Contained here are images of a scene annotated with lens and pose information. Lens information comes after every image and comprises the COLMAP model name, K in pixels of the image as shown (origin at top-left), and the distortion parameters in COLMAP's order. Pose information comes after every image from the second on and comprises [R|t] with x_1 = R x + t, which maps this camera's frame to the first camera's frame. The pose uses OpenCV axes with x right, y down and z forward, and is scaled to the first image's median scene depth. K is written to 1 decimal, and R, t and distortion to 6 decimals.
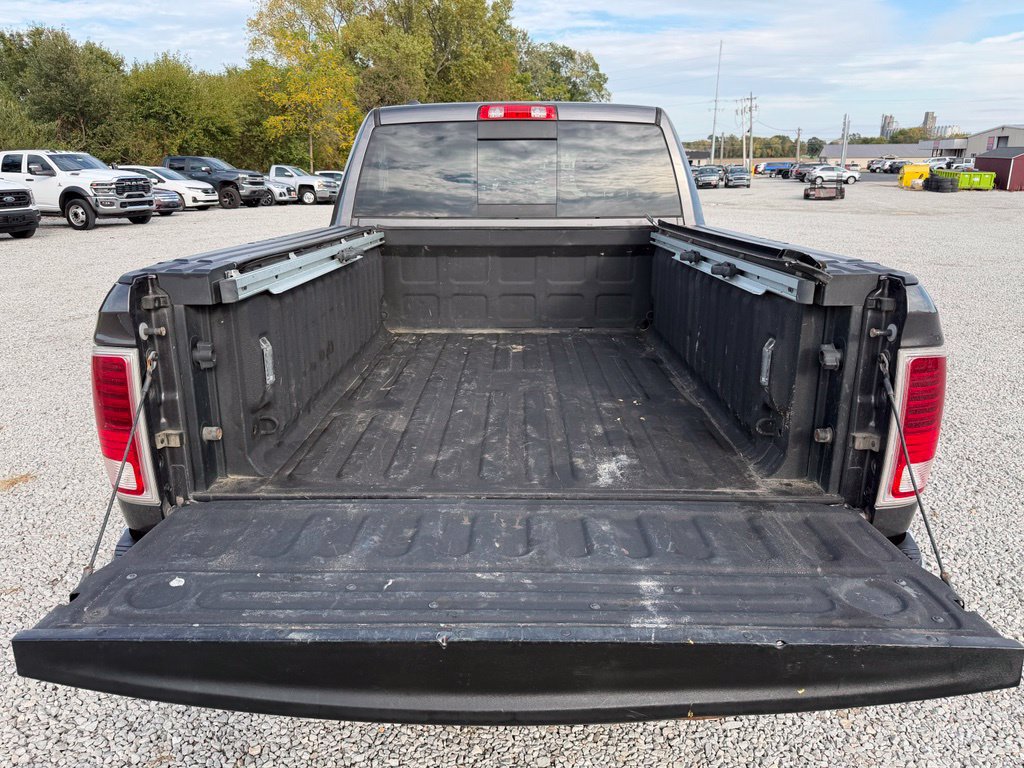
lens RADIAL K [[745.2, 0, 505.4], [0, 745.2, 385.4], [0, 0, 1]] dist [-0.024110, 0.003738]
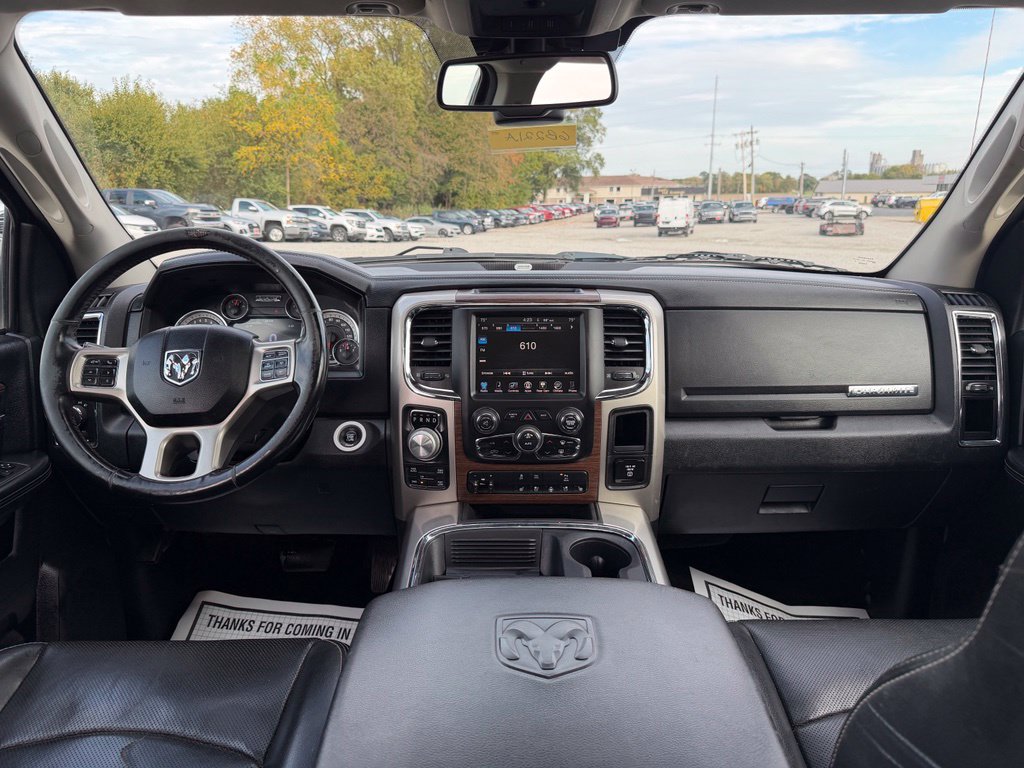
lens RADIAL K [[740.9, 0, 512.0], [0, 740.9, 384.0], [0, 0, 1]] dist [-0.038141, -0.005060]
pose [[0.999862, -0.004883, 0.015899, 0.009198], [0.005604, 0.998942, -0.045654, -0.398385], [-0.015660, 0.045737, 0.998831, 1.504902]]
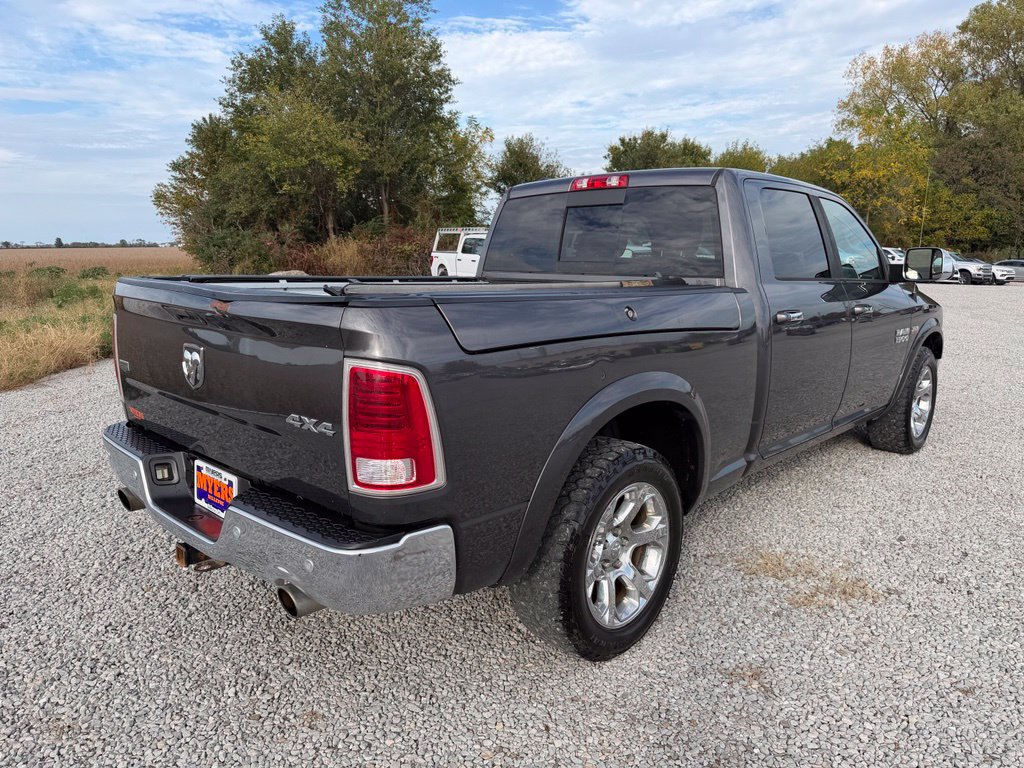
lens RADIAL K [[729.5, 0, 507.4], [0, 729.5, 384.5], [0, 0, 1]] dist [-0.004536, 0.000767]
pose [[0.733697, 0.121882, -0.668456, 0.881742], [-0.186165, 0.982194, -0.025247, -0.015234], [0.653477, 0.142967, 0.743323, 0.162051]]
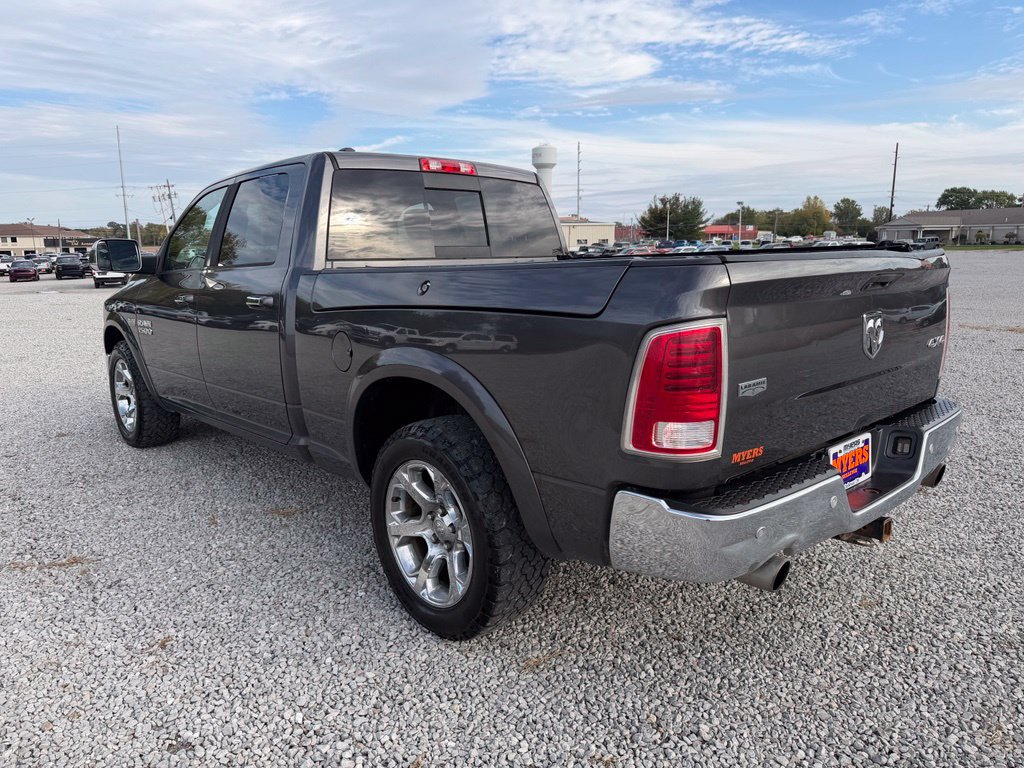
lens RADIAL K [[744.9, 0, 512.0], [0, 744.9, 384.0], [0, 0, 1]] dist [0.005091, -0.000181]
pose [[0.727726, -0.122625, 0.674817, -0.910902], [0.199242, 0.979255, -0.036917, 0.017117], [-0.656291, 0.161317, 0.737061, 0.210052]]
